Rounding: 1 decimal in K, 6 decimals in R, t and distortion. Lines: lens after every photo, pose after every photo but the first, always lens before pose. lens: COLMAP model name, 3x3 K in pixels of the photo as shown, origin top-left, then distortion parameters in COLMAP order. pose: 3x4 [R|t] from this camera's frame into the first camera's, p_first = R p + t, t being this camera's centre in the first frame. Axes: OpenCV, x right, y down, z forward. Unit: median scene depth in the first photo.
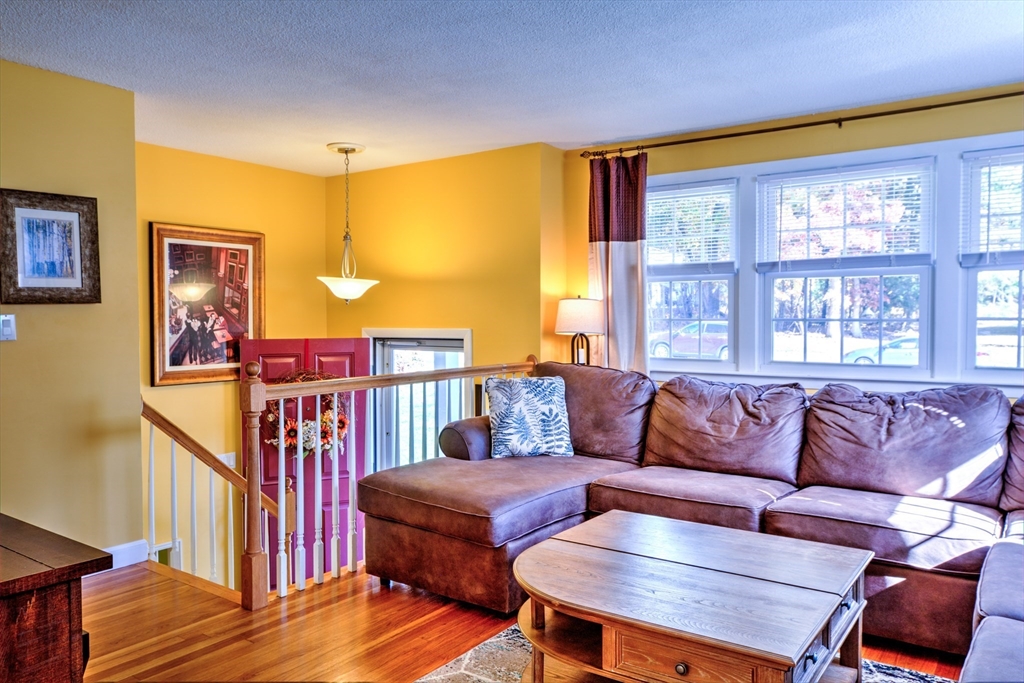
lens RADIAL K [[760.1, 0, 518.2], [0, 760.1, 337.9], [0, 0, 1]] dist [-0.018745, 0.008338]
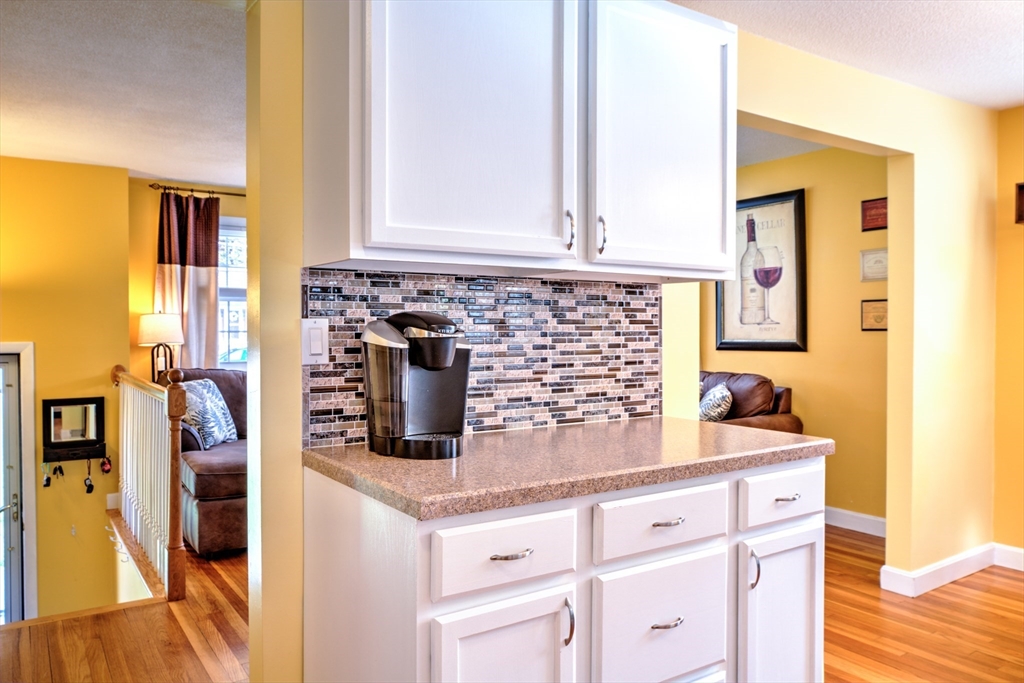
lens RADIAL K [[760.1, 0, 518.2], [0, 760.1, 337.9], [0, 0, 1]] dist [-0.018745, 0.008338]
pose [[0.347126, -0.011644, 0.937746, -0.948236], [0.028703, 0.999586, 0.001787, -0.002102], [-0.937379, 0.026295, 0.347316, 0.126873]]
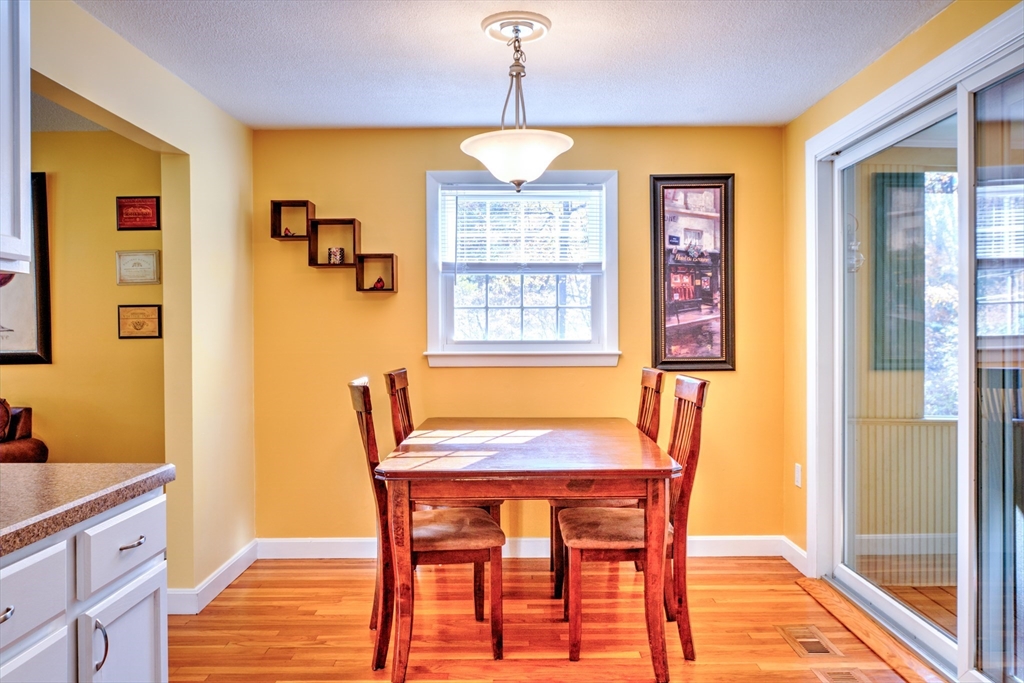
lens RADIAL K [[760.1, 0, 518.2], [0, 760.1, 337.9], [0, 0, 1]] dist [-0.018745, 0.008338]
pose [[-0.593083, -0.000850, 0.805141, -0.864586], [0.030476, 0.999259, 0.023504, -0.004578], [-0.804564, 0.038477, -0.592618, 0.212010]]
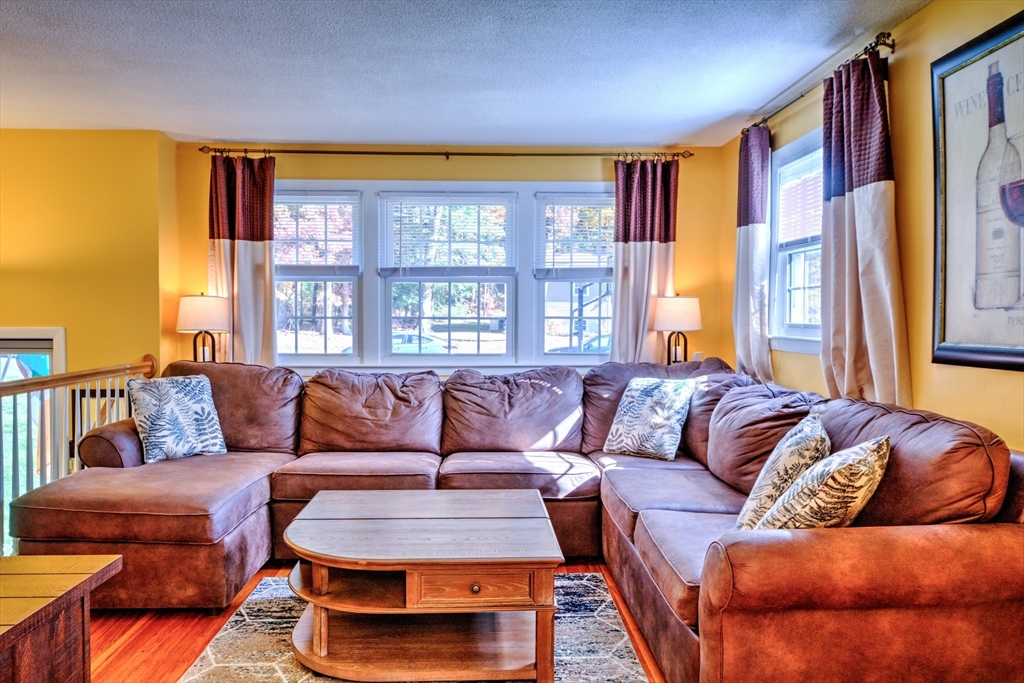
lens RADIAL K [[760.1, 0, 518.2], [0, 760.1, 337.9], [0, 0, 1]] dist [-0.018745, 0.008338]
pose [[0.785944, -0.013381, 0.618153, -0.244621], [0.012485, 0.999905, 0.005771, 0.002452], [-0.618171, 0.003182, 0.786037, -0.027104]]
